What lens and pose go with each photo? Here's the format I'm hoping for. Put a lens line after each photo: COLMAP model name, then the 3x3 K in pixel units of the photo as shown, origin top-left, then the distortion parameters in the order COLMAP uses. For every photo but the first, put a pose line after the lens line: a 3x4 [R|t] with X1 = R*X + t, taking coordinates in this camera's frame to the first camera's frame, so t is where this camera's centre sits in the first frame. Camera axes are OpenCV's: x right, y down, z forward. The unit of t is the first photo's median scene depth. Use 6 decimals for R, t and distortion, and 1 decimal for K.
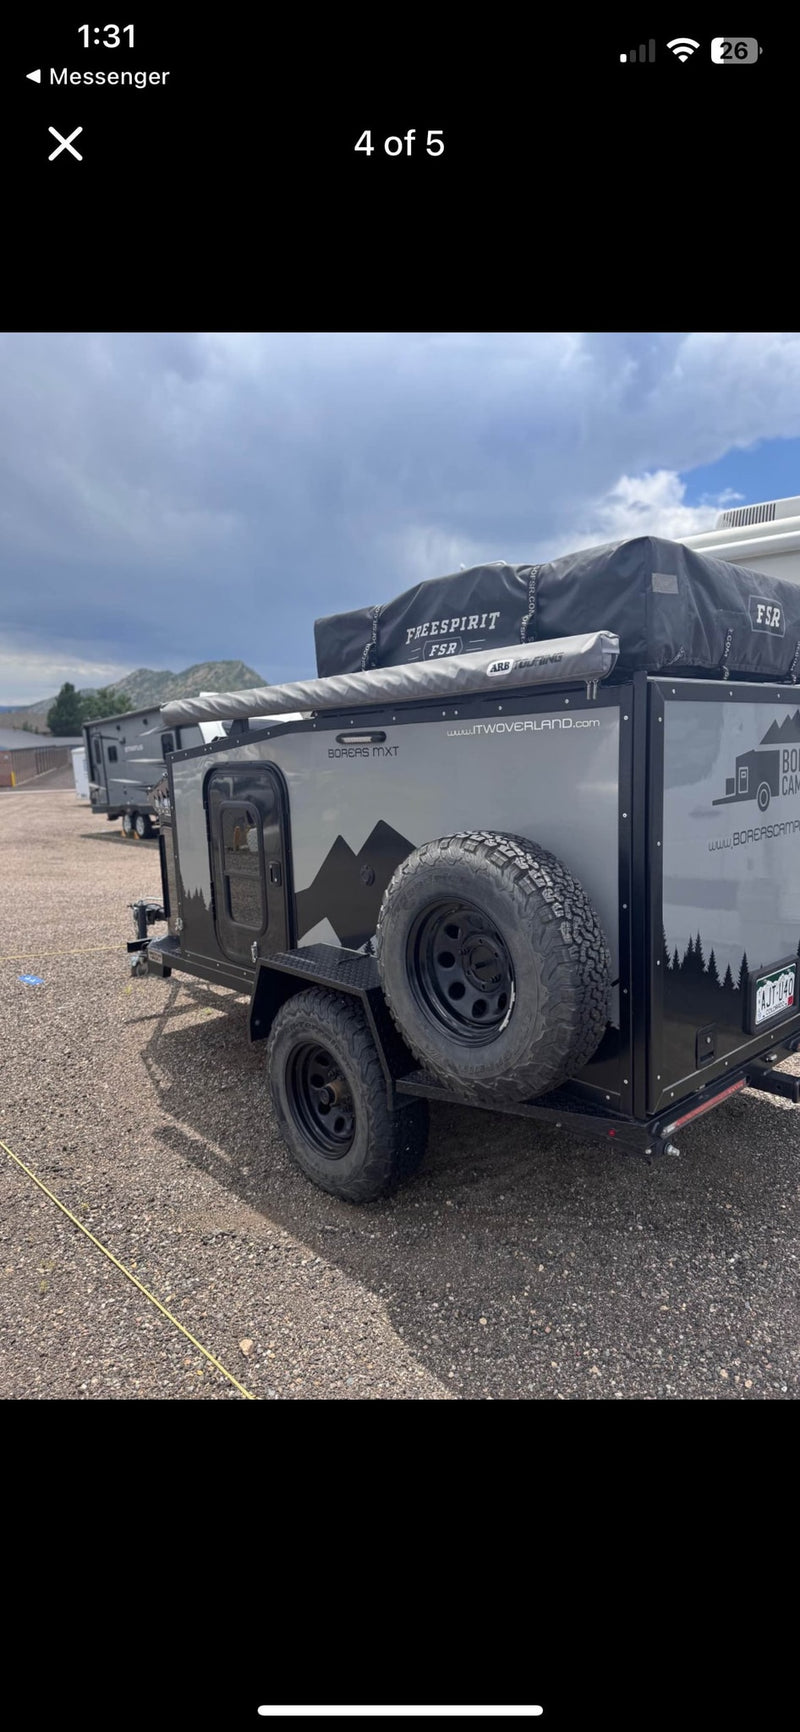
lens RADIAL K [[796.5, 0, 400.0], [0, 796.5, 866.0], [0, 0, 1]] dist [-0.000001, -0.000057]
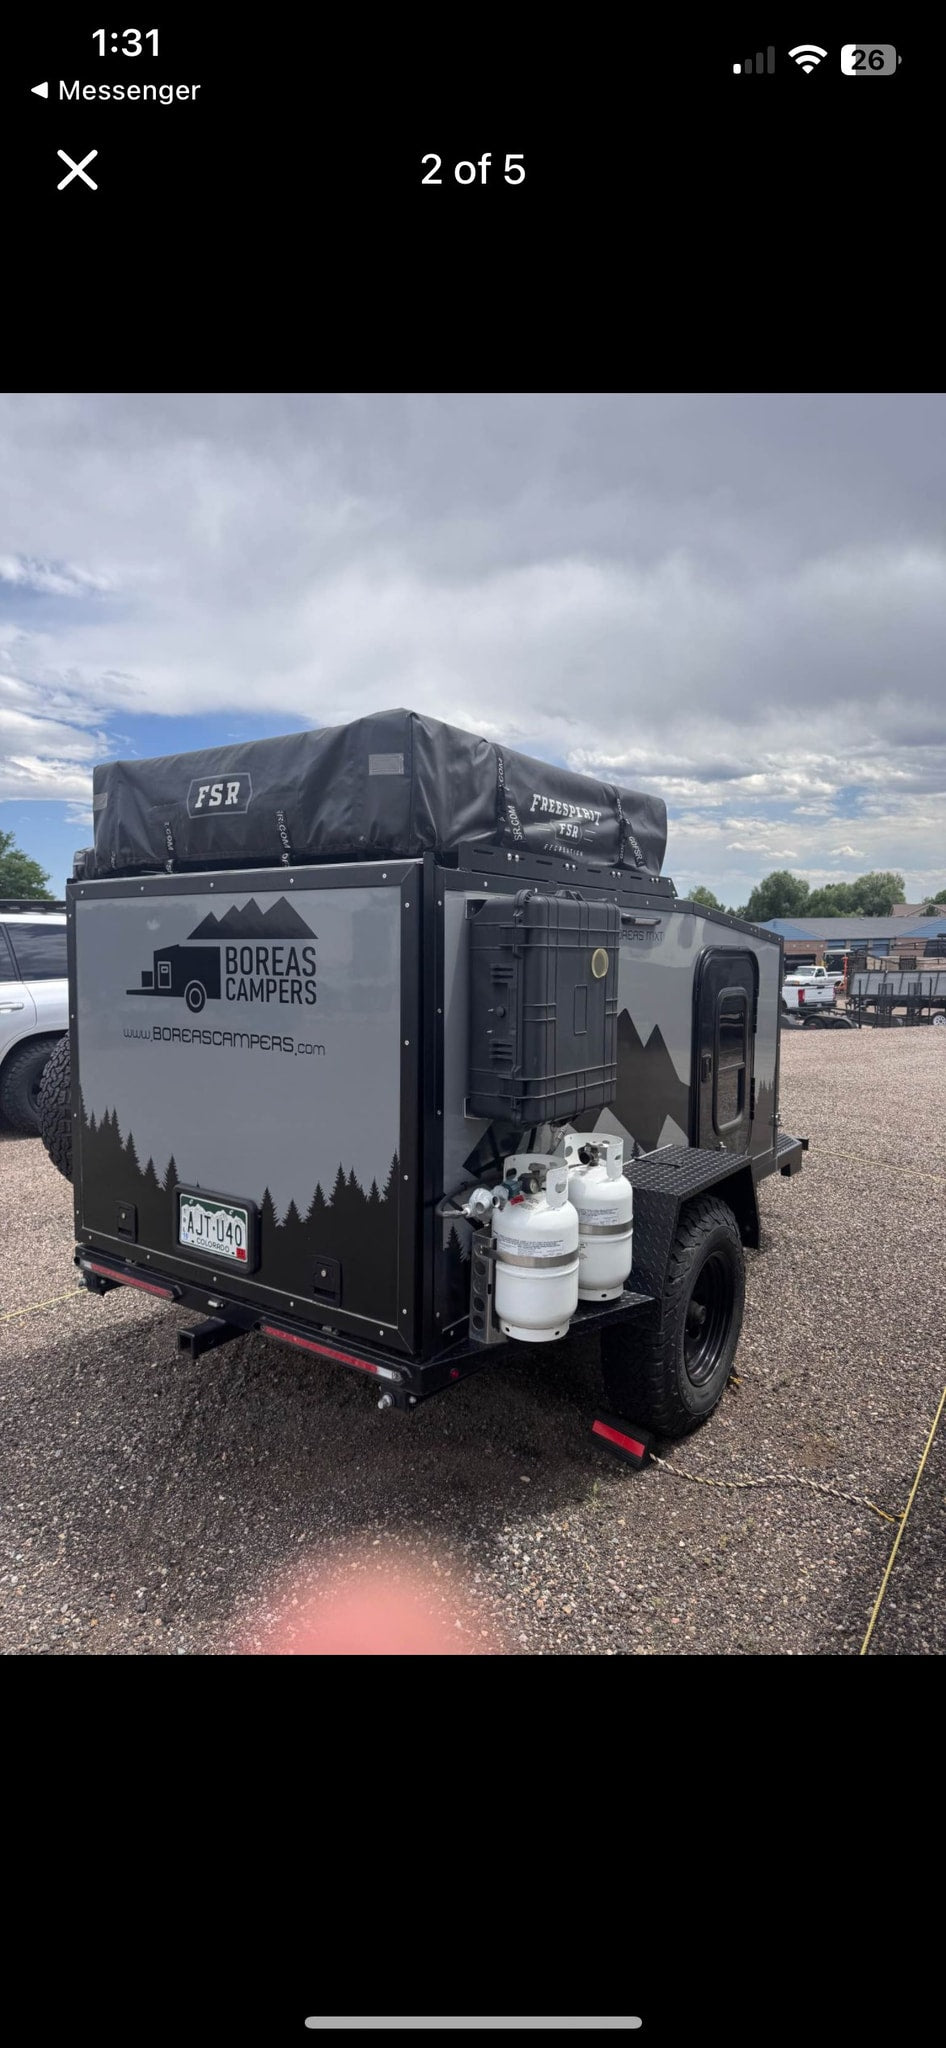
lens RADIAL K [[941.8, 0, 473.0], [0, 941.8, 1024.0], [0, 0, 1]] dist [-0.000001, -0.000057]
pose [[0.221087, 0.124619, -0.967259, 1.587225], [-0.141577, 0.985397, 0.094595, -0.205068], [0.964923, 0.116028, 0.235502, 1.069867]]
